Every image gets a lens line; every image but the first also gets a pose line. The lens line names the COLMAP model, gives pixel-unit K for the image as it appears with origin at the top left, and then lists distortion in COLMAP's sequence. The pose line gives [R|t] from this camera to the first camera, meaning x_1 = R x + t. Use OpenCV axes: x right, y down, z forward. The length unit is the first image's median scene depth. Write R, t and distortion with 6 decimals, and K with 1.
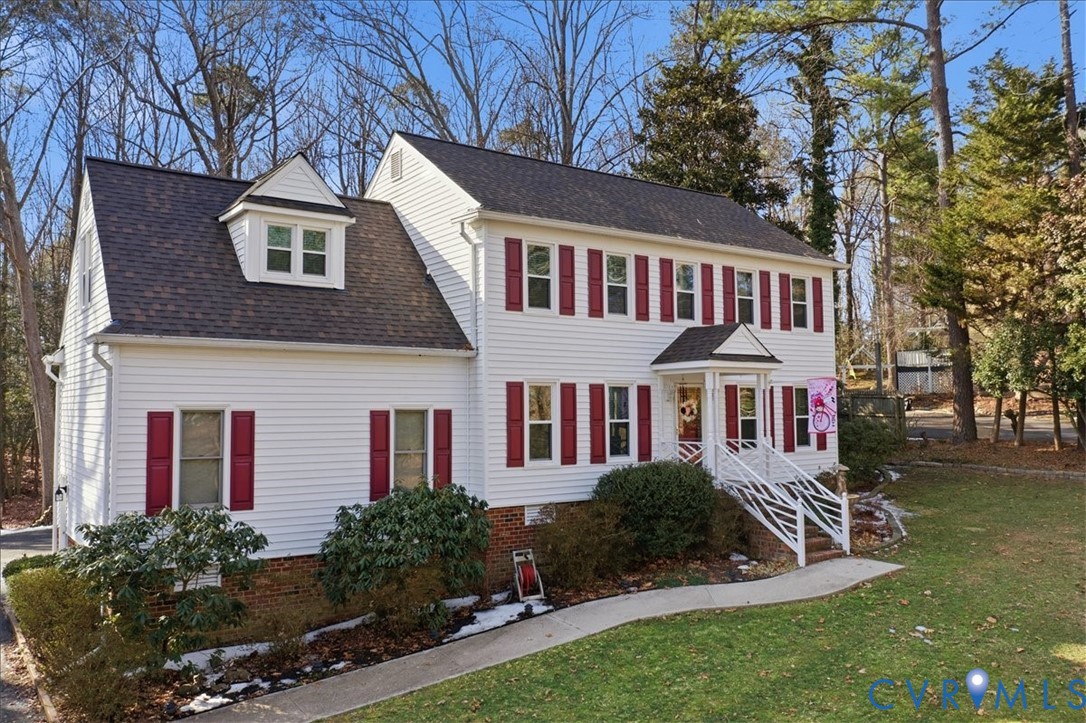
lens RADIAL K [[860.1, 0, 554.3], [0, 860.1, 360.0], [0, 0, 1]] dist [-0.022184, 0.011373]
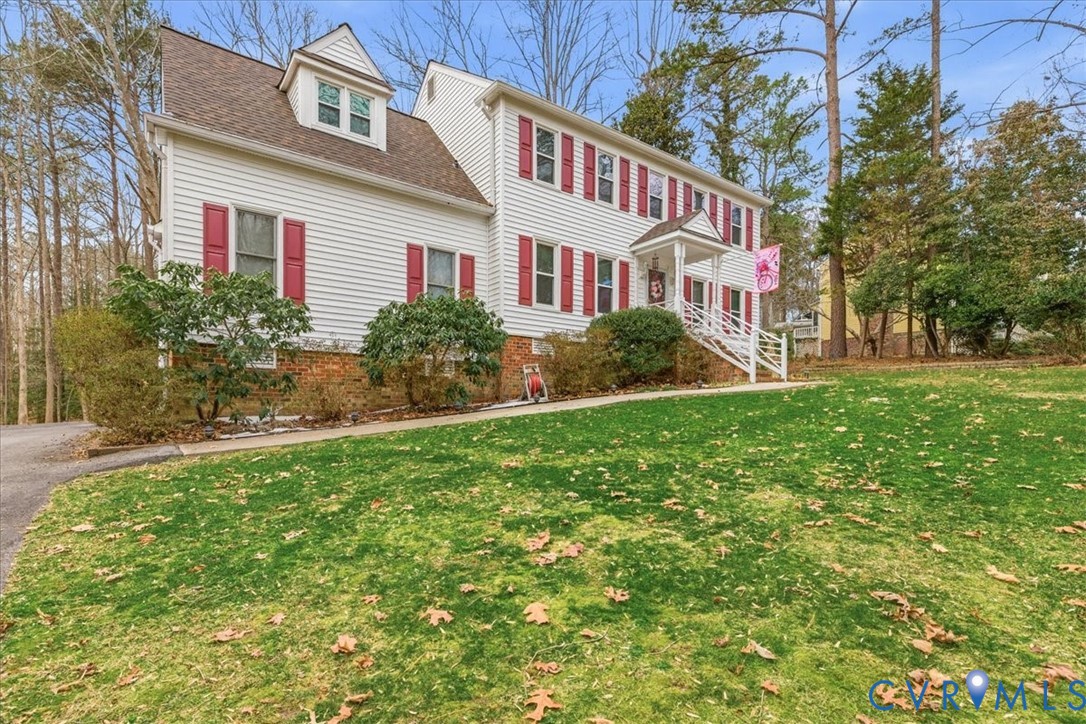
lens RADIAL K [[530.6, 0, 548.6], [0, 530.6, 409.1], [0, 0, 1]] dist [0.010310, -0.000960]
pose [[0.999689, 0.014291, 0.020433, -0.024647], [-0.015568, 0.997843, 0.063767, 0.222722], [-0.019478, -0.064066, 0.997756, 0.216445]]
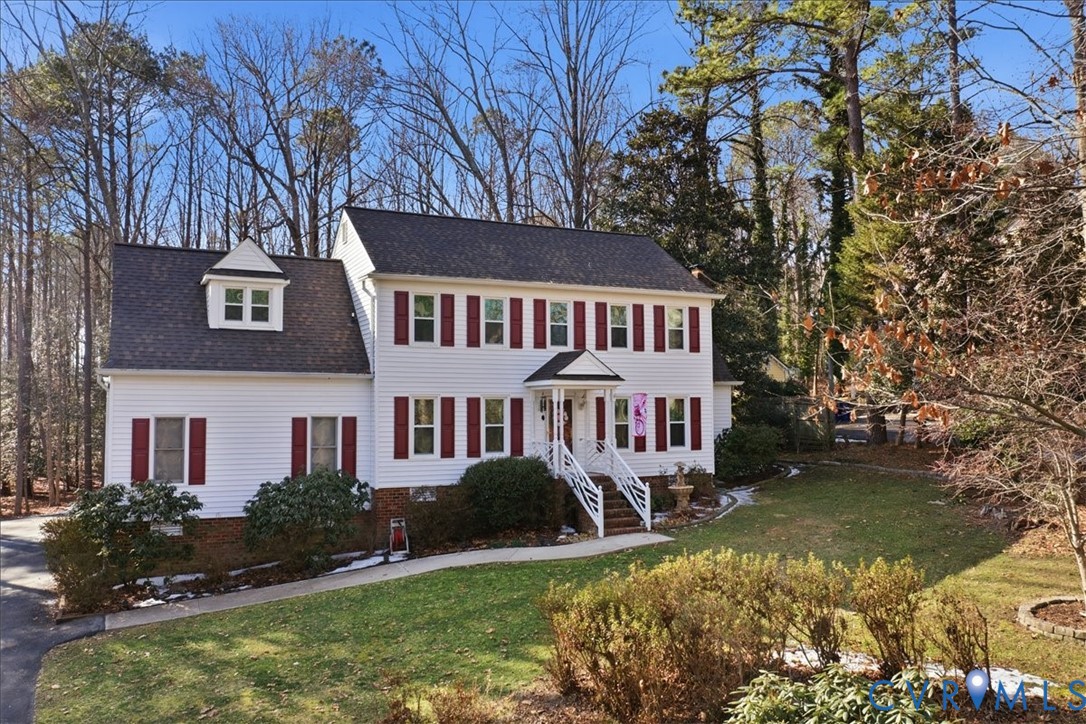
lens RADIAL K [[860.1, 0, 545.5], [0, 860.1, 355.0], [0, 0, 1]] dist [-0.022184, 0.011373]
pose [[0.985014, -0.007073, -0.172329, 0.411989], [0.006541, 0.999972, -0.003656, -0.034075], [0.172350, 0.002474, 0.985033, -0.304877]]
